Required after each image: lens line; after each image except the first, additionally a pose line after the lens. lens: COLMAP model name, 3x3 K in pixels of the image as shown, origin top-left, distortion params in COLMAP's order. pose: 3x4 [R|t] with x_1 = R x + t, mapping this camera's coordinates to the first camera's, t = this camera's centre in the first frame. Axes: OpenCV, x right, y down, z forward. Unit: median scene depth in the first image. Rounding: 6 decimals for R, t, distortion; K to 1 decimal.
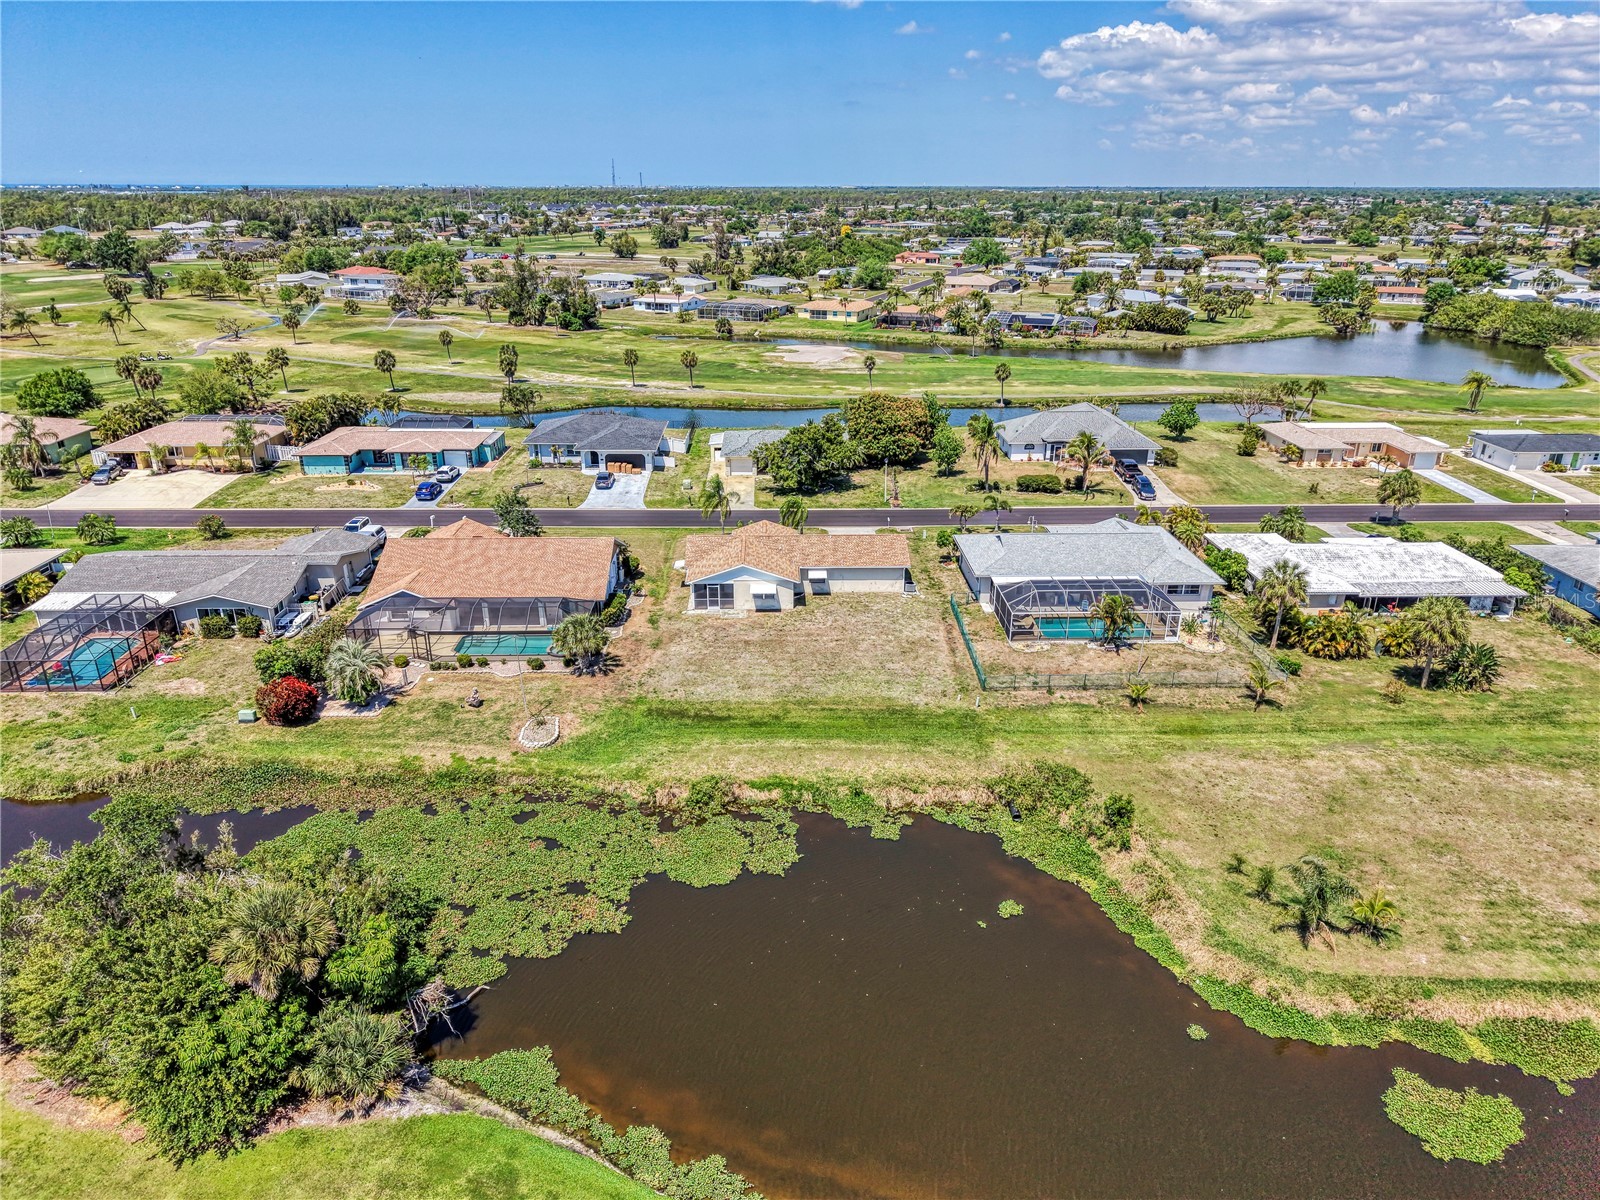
lens RADIAL K [[1067.1, 0, 804.9], [0, 1067.1, 598.1], [0, 0, 1]] dist [0.015741, -0.005804]
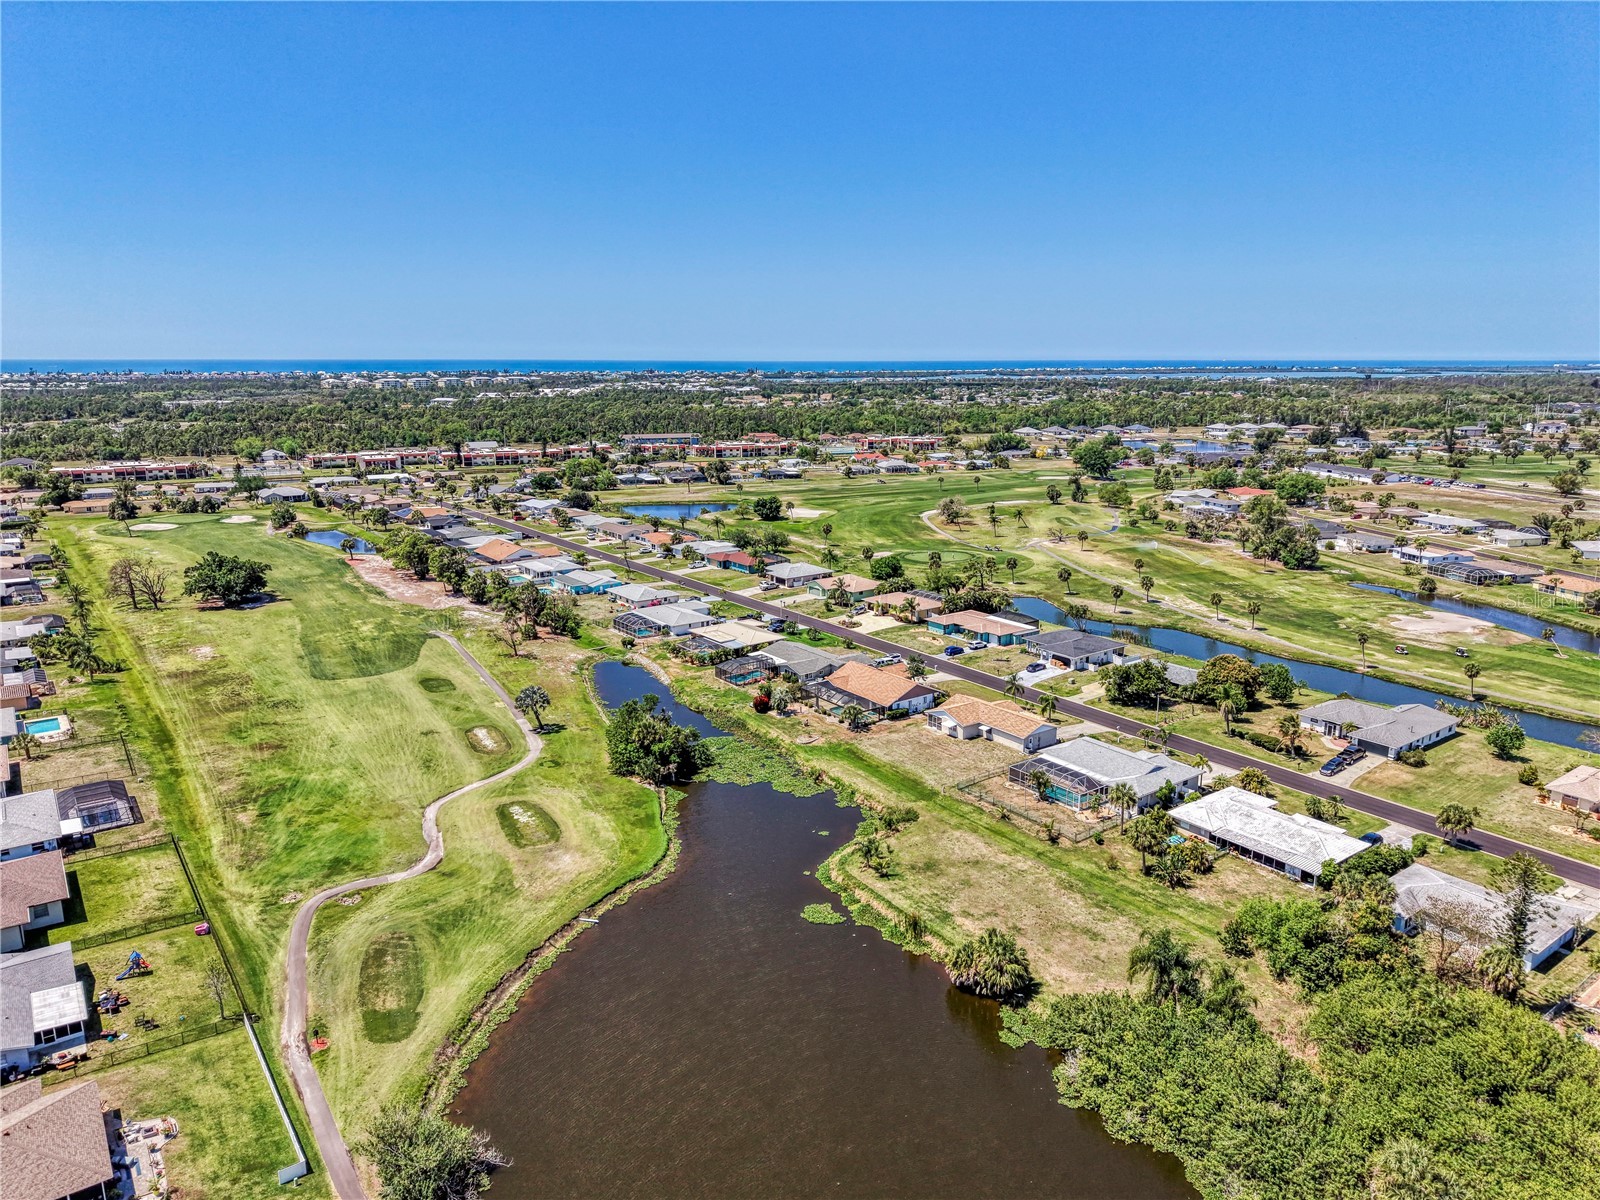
lens RADIAL K [[1060.2, 0, 800.0], [0, 1060.2, 600.0], [0, 0, 1]] dist [0.051105, -0.068338]
pose [[0.572376, 0.177042, -0.800651, 1.181046], [-0.294766, 0.955569, 0.000573, -0.130545], [0.765179, 0.235676, 0.599131, -0.416081]]
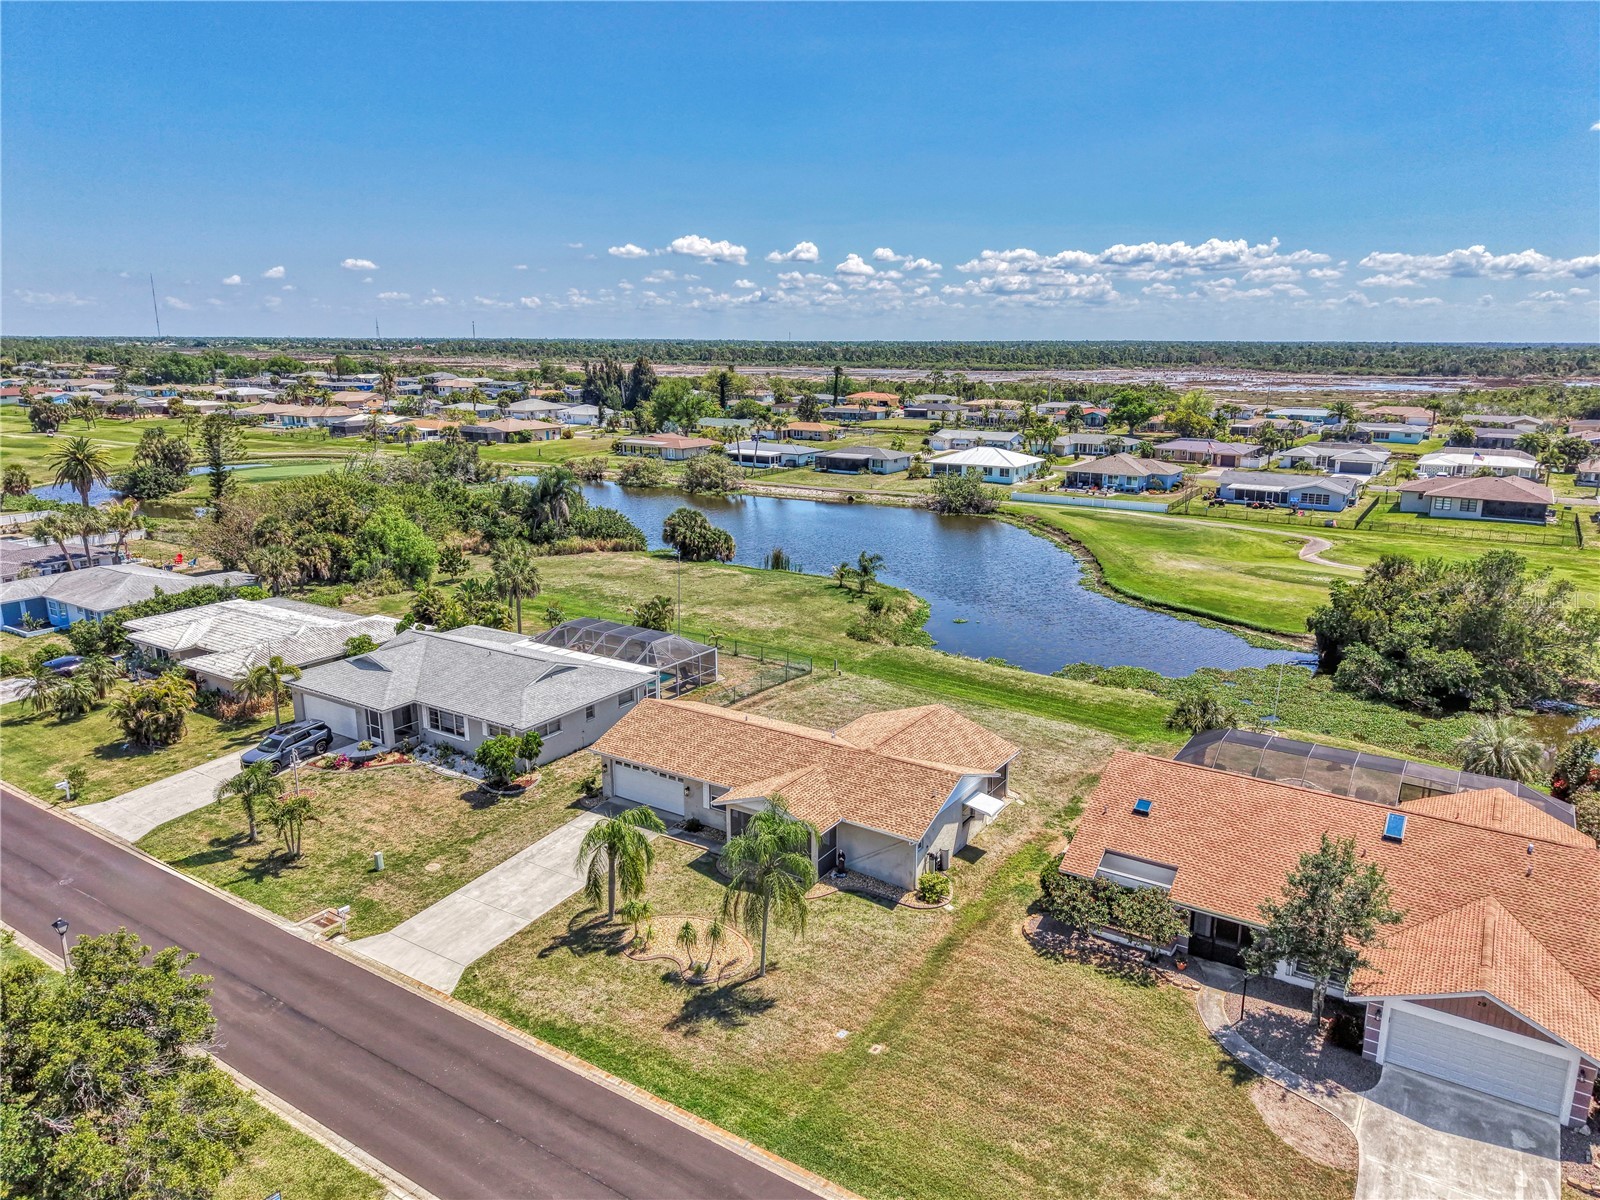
lens RADIAL K [[1054.9, 0, 818.5], [0, 1054.9, 664.7], [0, 0, 1]] dist [0.017853, -0.007141]
pose [[-0.823305, -0.173159, 0.540541, -0.298097], [0.199539, 0.803244, 0.561234, -0.375551], [-0.531369, 0.569926, -0.626763, 1.234099]]
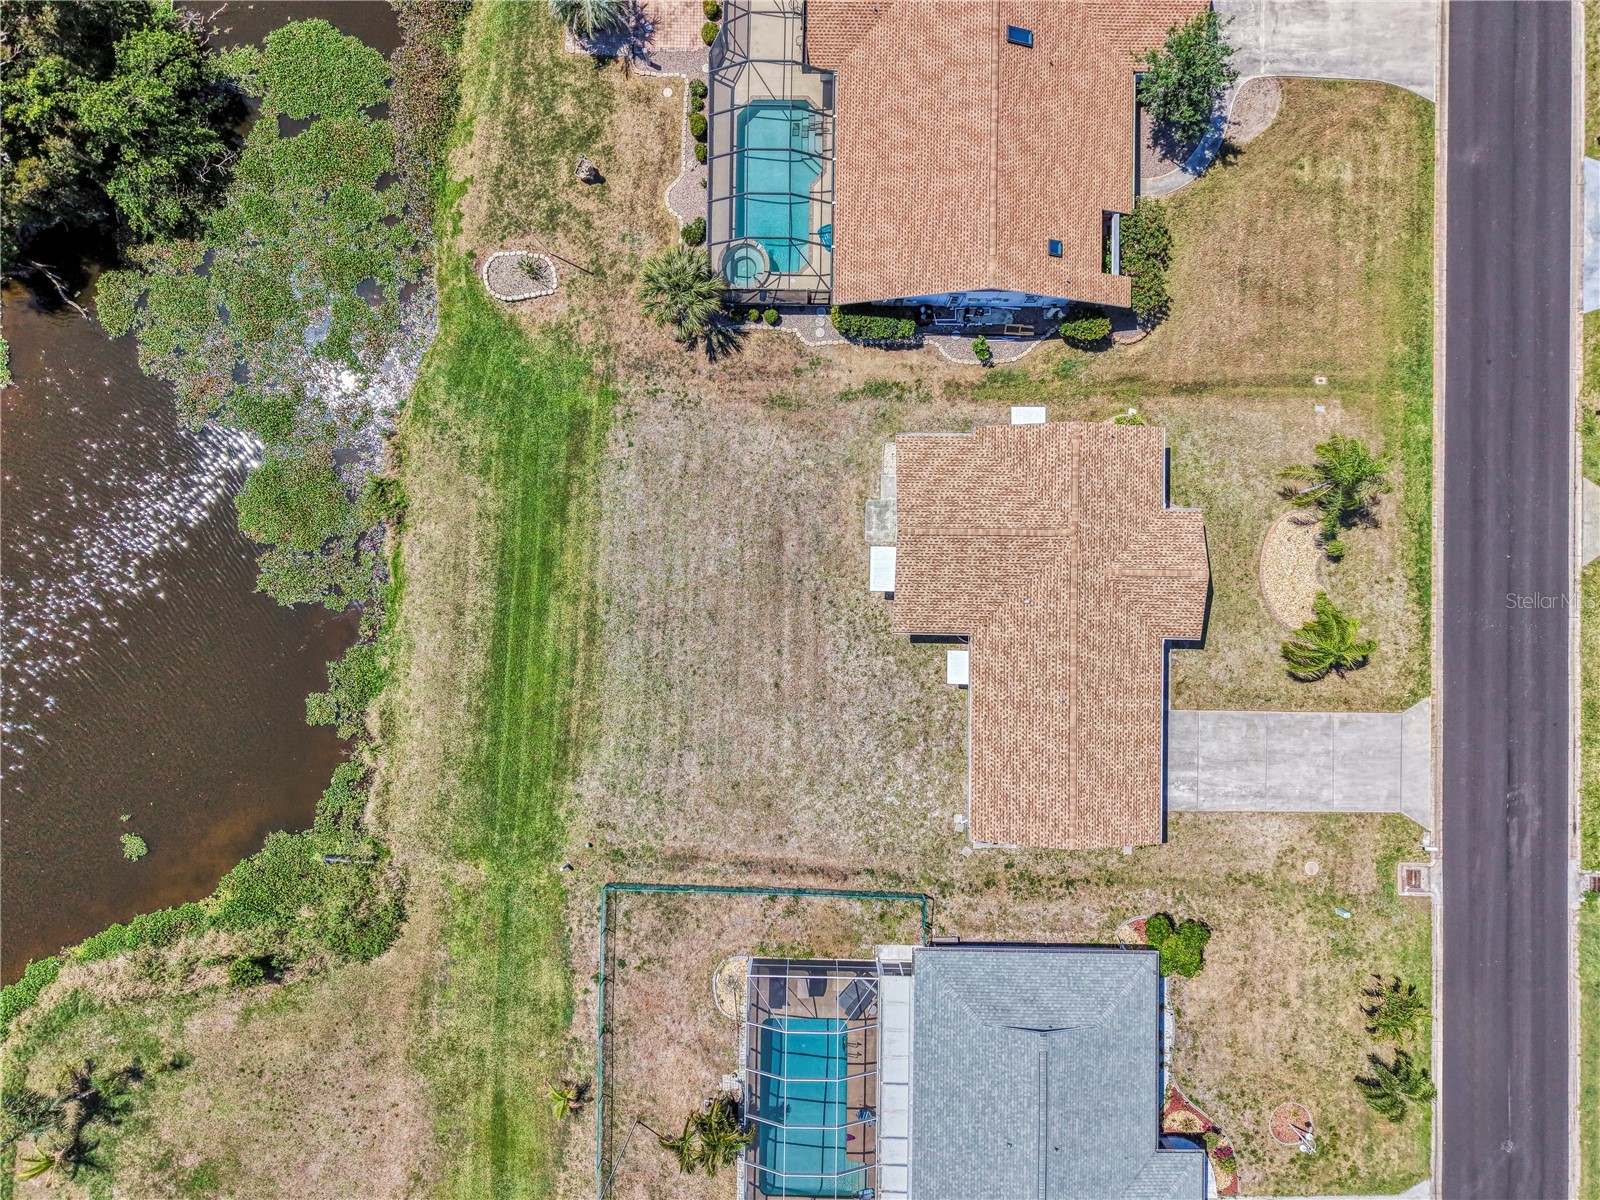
lens RADIAL K [[1067.1, 0, 804.9], [0, 1067.1, 598.1], [0, 0, 1]] dist [0.015741, -0.005804]
pose [[-0.045828, 0.998751, -0.019892, -0.008121], [-0.352937, 0.002441, 0.935644, -0.462132], [0.934524, 0.049900, 0.352385, 0.648756]]
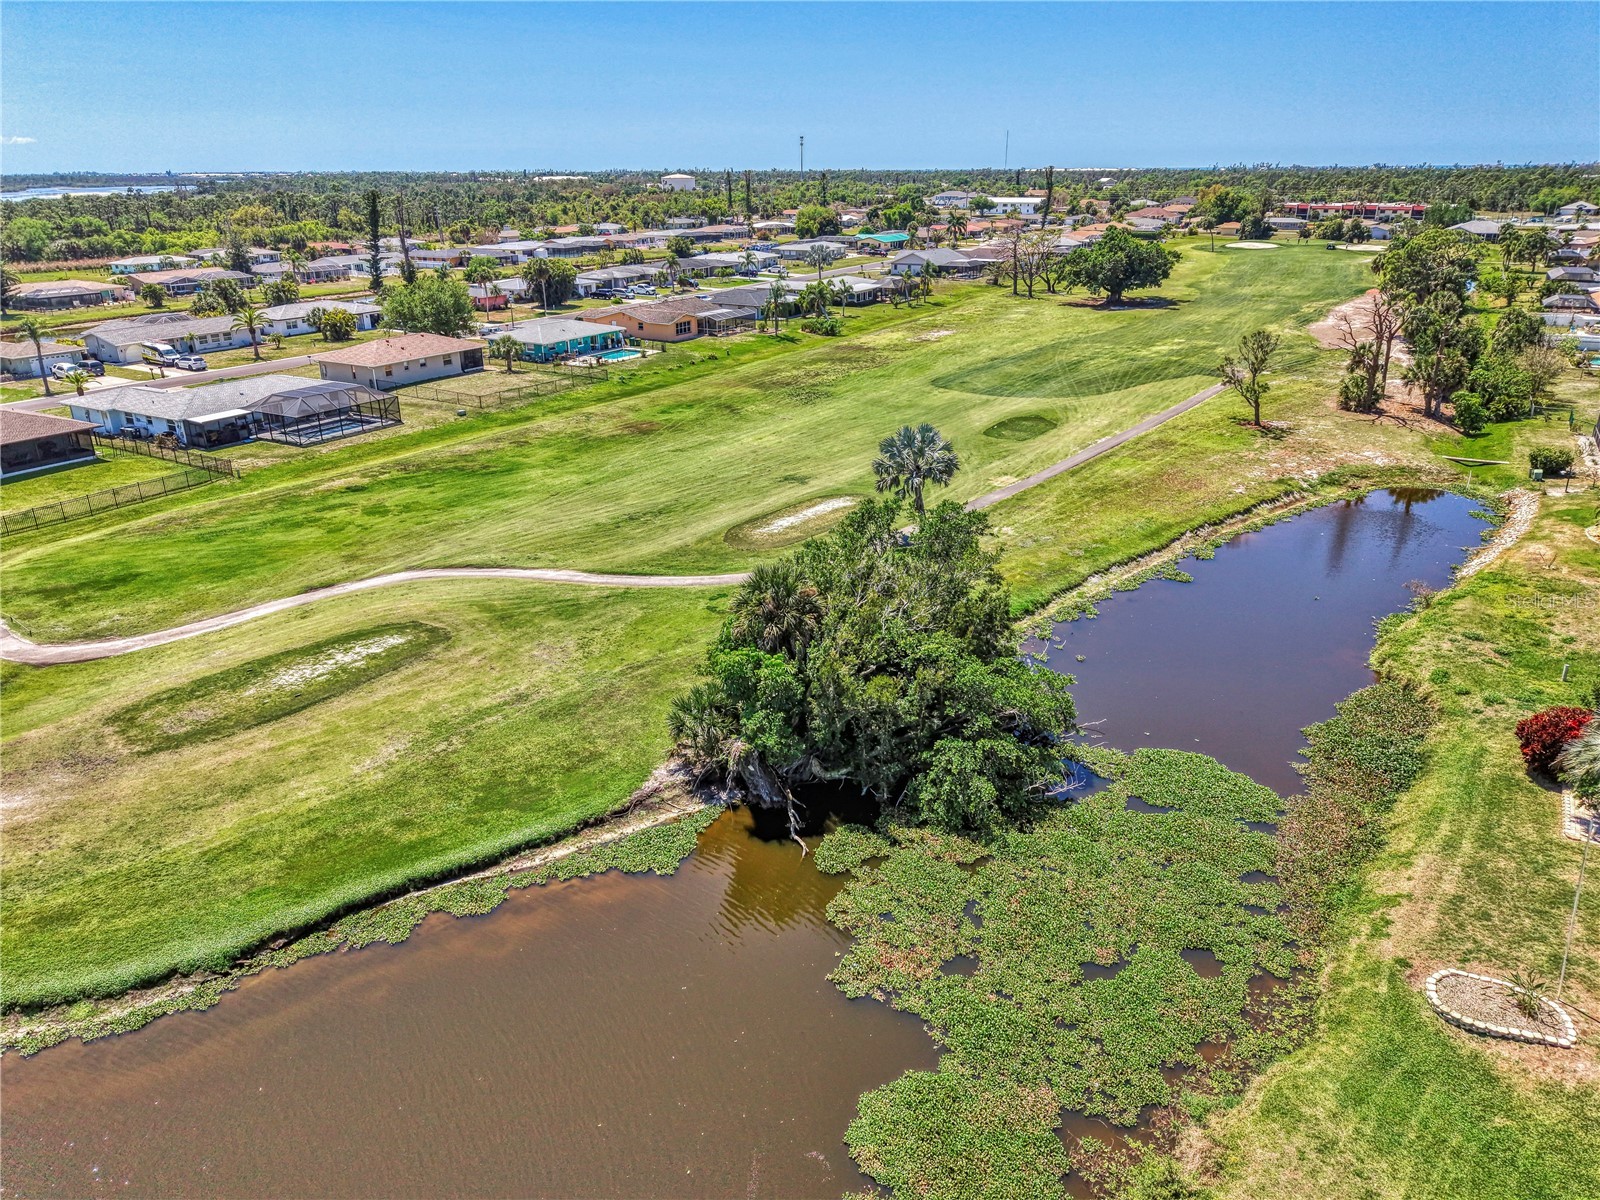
lens RADIAL K [[1104.9, 0, 794.4], [0, 1104.9, 546.1], [0, 0, 1]] dist [0.059740, -0.058320]
pose [[-0.532831, 0.275142, -0.800243, 0.163812], [-0.300169, 0.822719, 0.482733, -0.121902], [0.791195, 0.497423, -0.355781, 0.582131]]
